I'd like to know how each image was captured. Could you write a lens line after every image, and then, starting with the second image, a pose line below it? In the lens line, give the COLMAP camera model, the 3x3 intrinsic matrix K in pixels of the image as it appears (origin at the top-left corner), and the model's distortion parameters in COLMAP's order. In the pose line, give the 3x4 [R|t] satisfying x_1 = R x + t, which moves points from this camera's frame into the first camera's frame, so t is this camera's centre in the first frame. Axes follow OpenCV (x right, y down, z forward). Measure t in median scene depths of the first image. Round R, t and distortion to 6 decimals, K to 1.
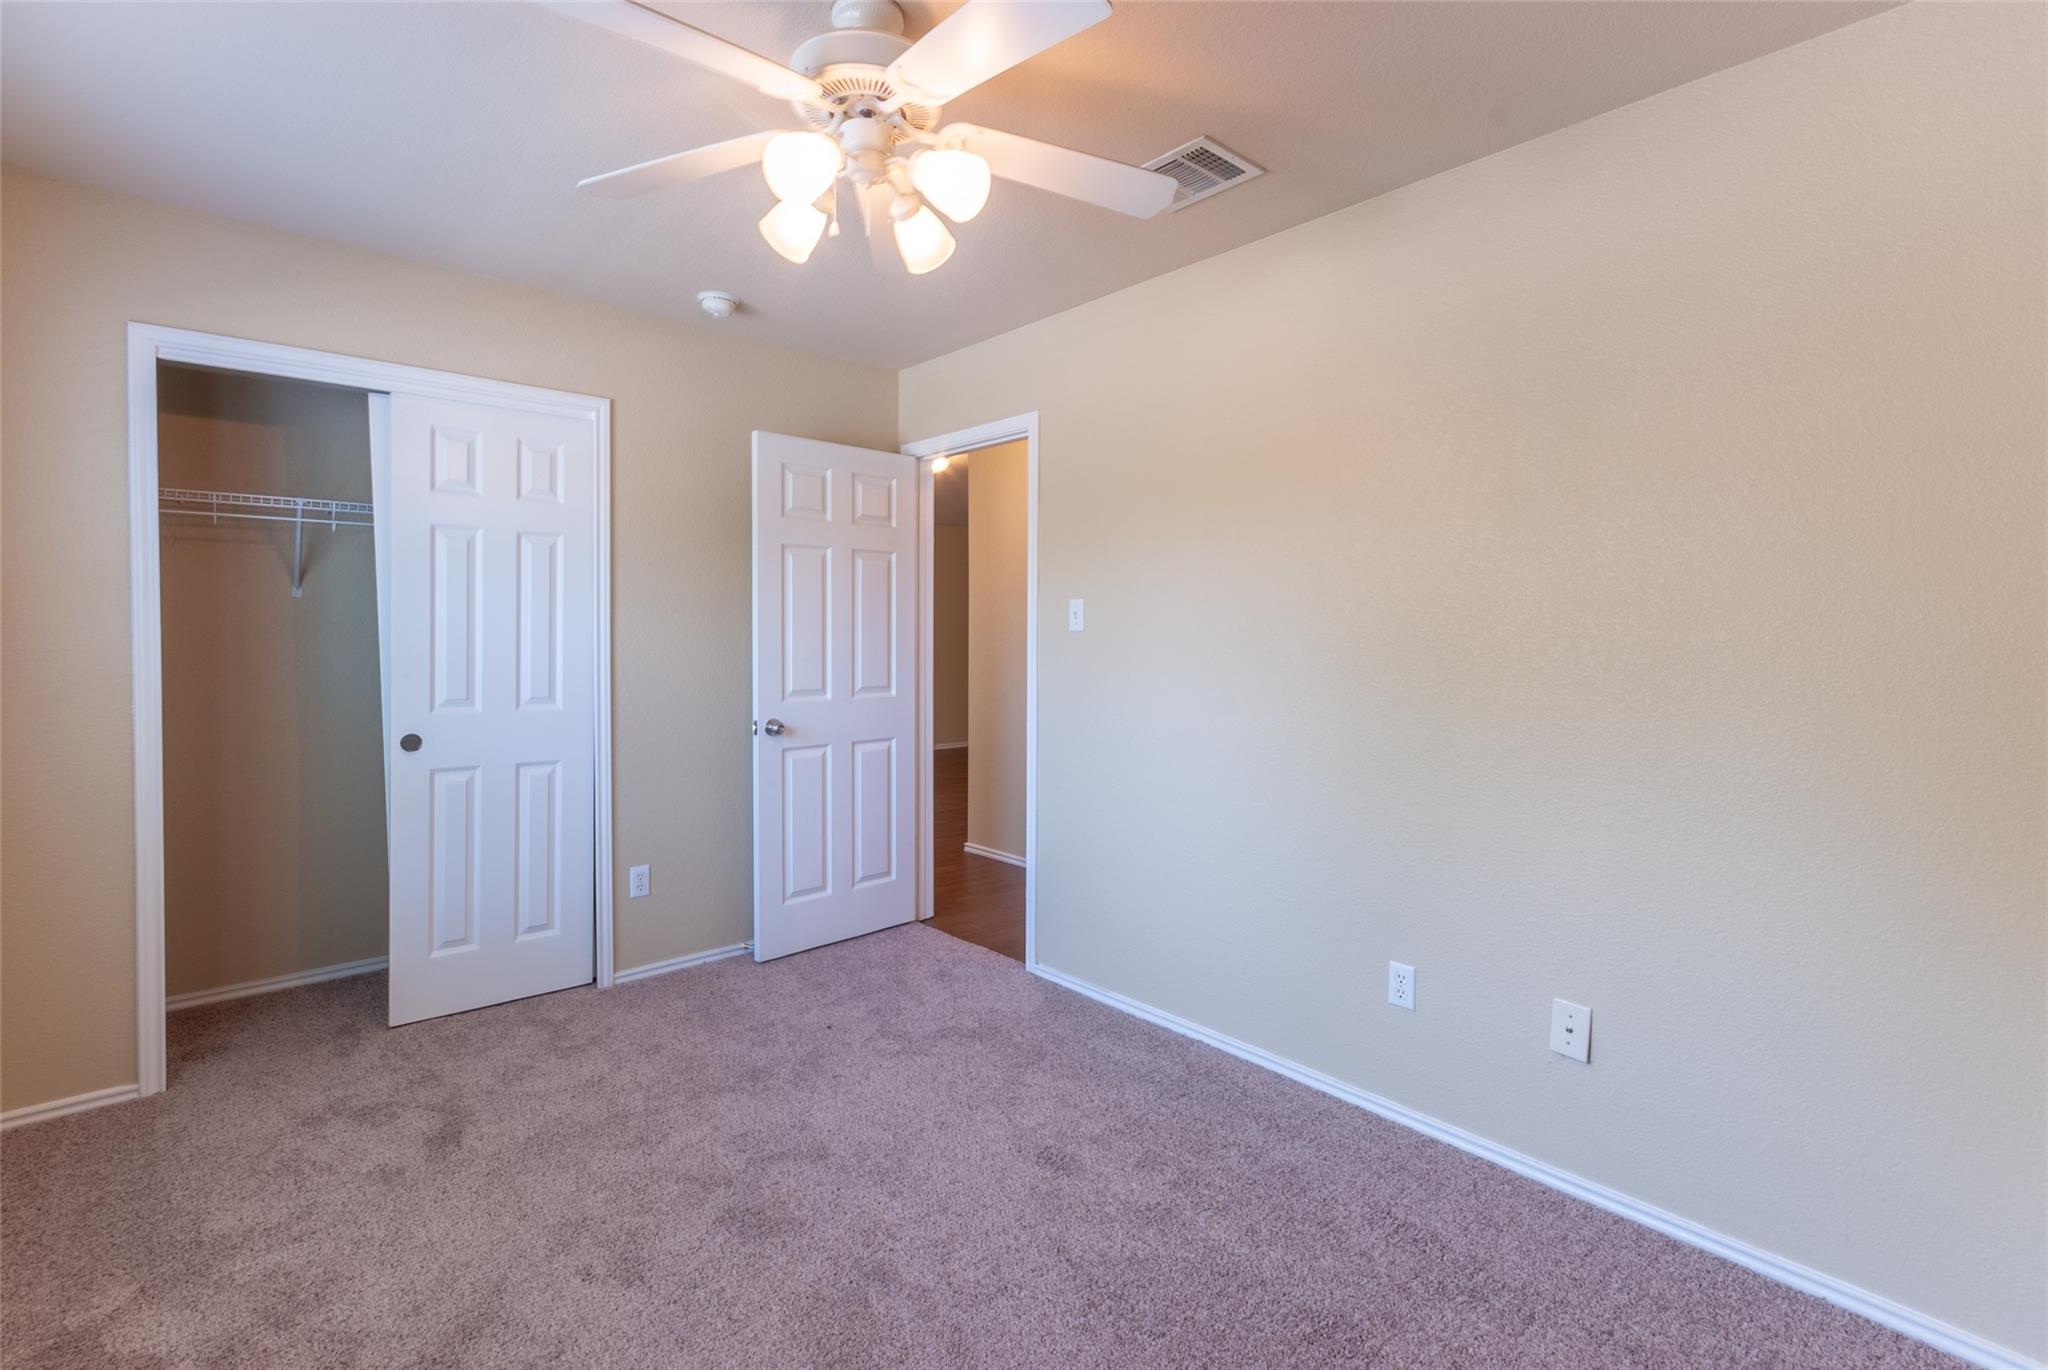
lens RADIAL K [[940.2, 0, 975.6], [0, 940.2, 659.6], [0, 0, 1]] dist [0.021987, -0.000269]
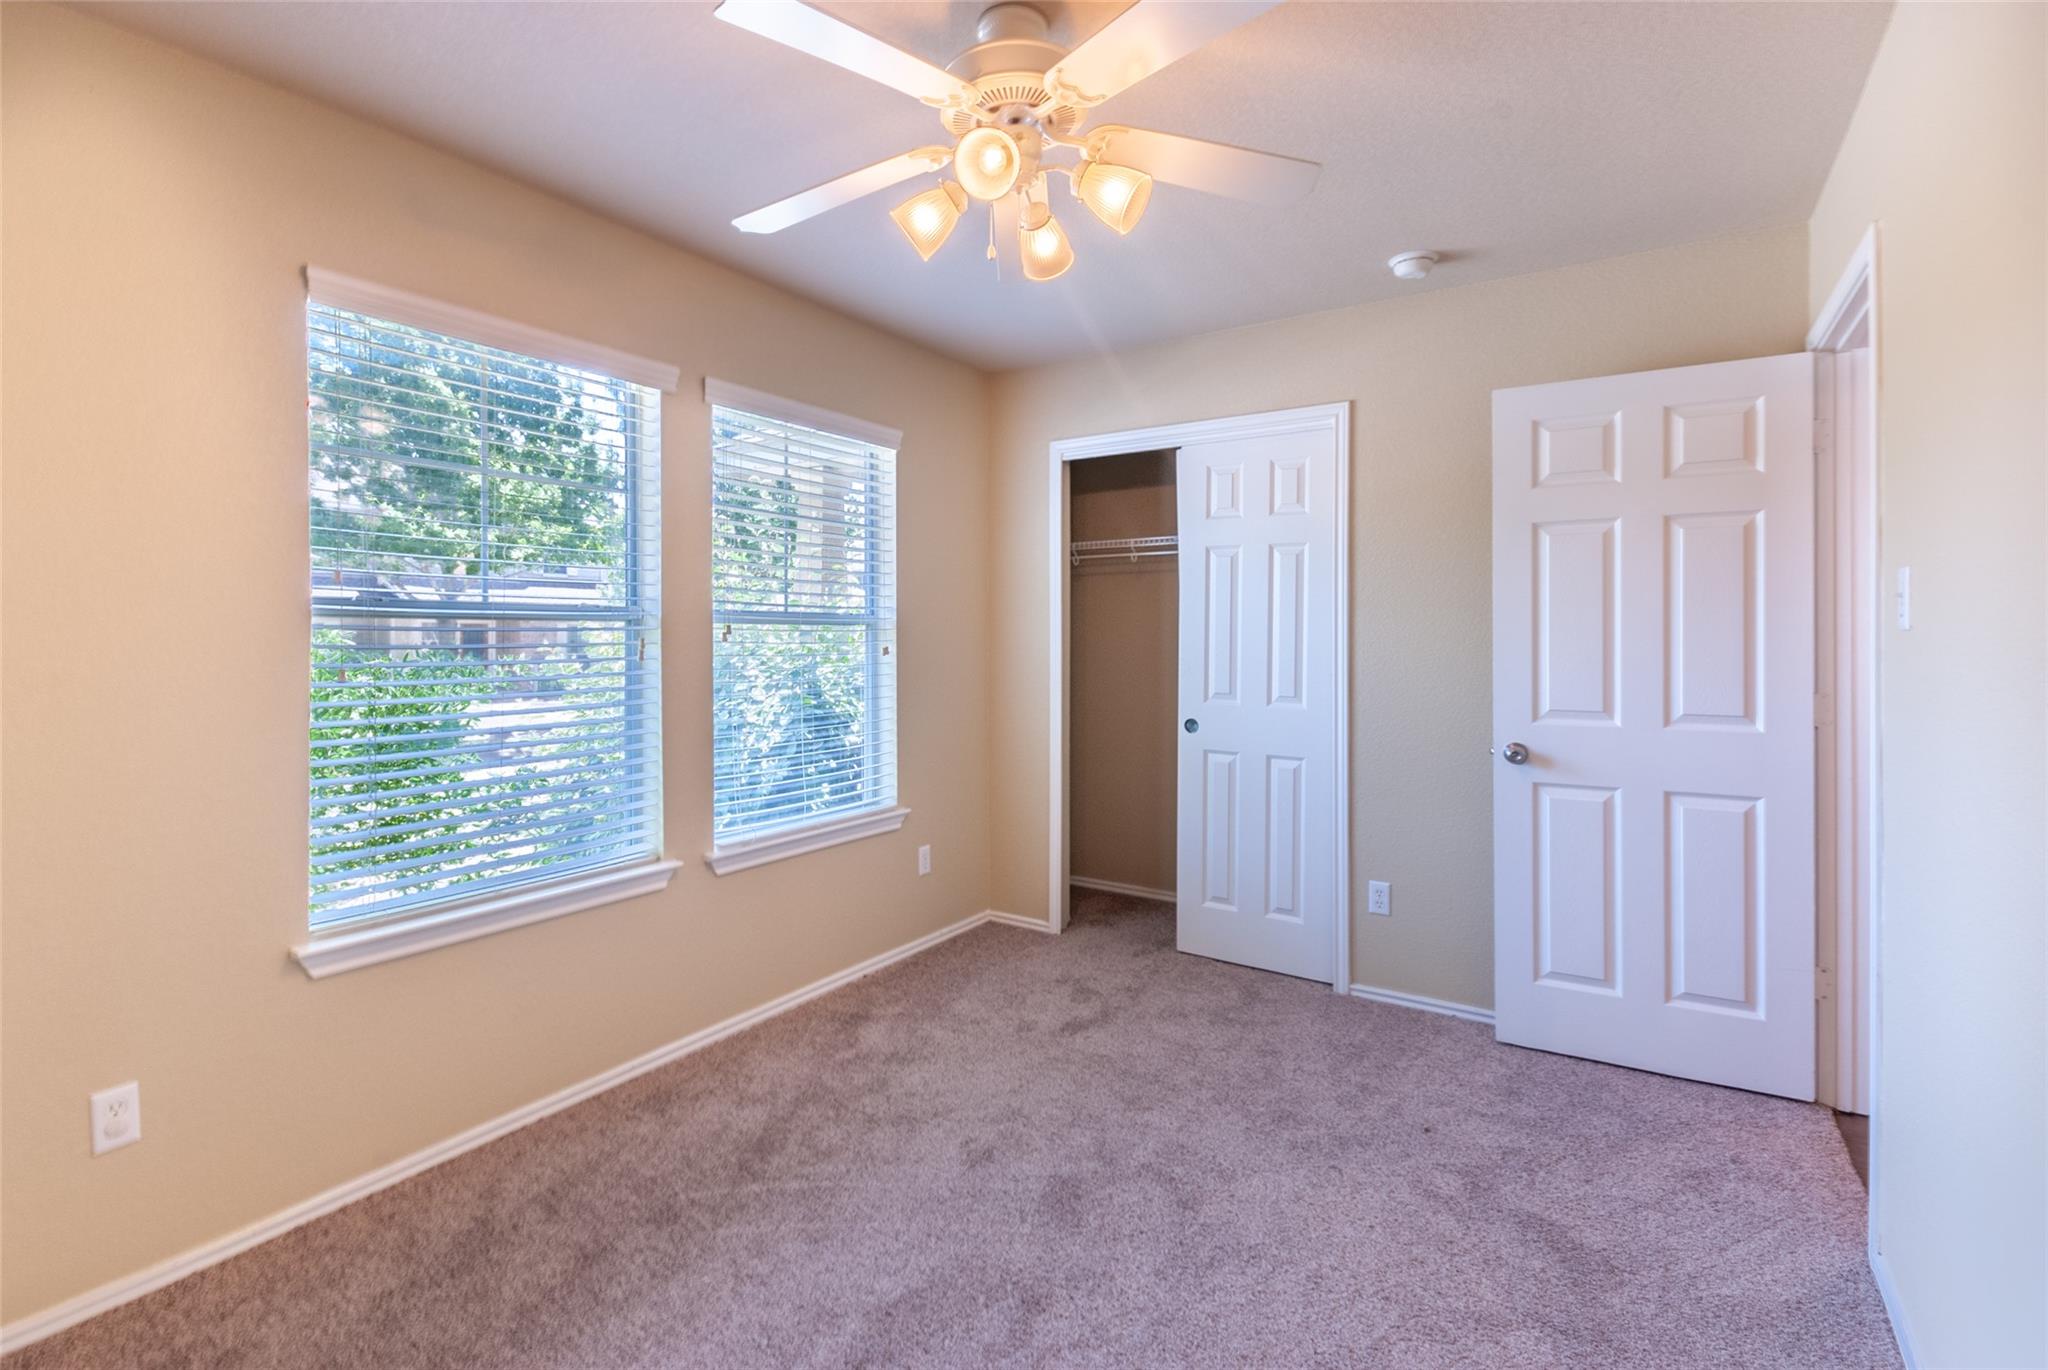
lens RADIAL K [[925.1, 0, 1022.5], [0, 925.1, 645.0], [0, 0, 1]] dist [0.010288, 0.000446]
pose [[0.296054, 0.004666, -0.955160, 0.476493], [-0.028675, 0.999581, -0.004005, -0.005332], [0.954741, 0.028575, 0.296064, 0.419619]]
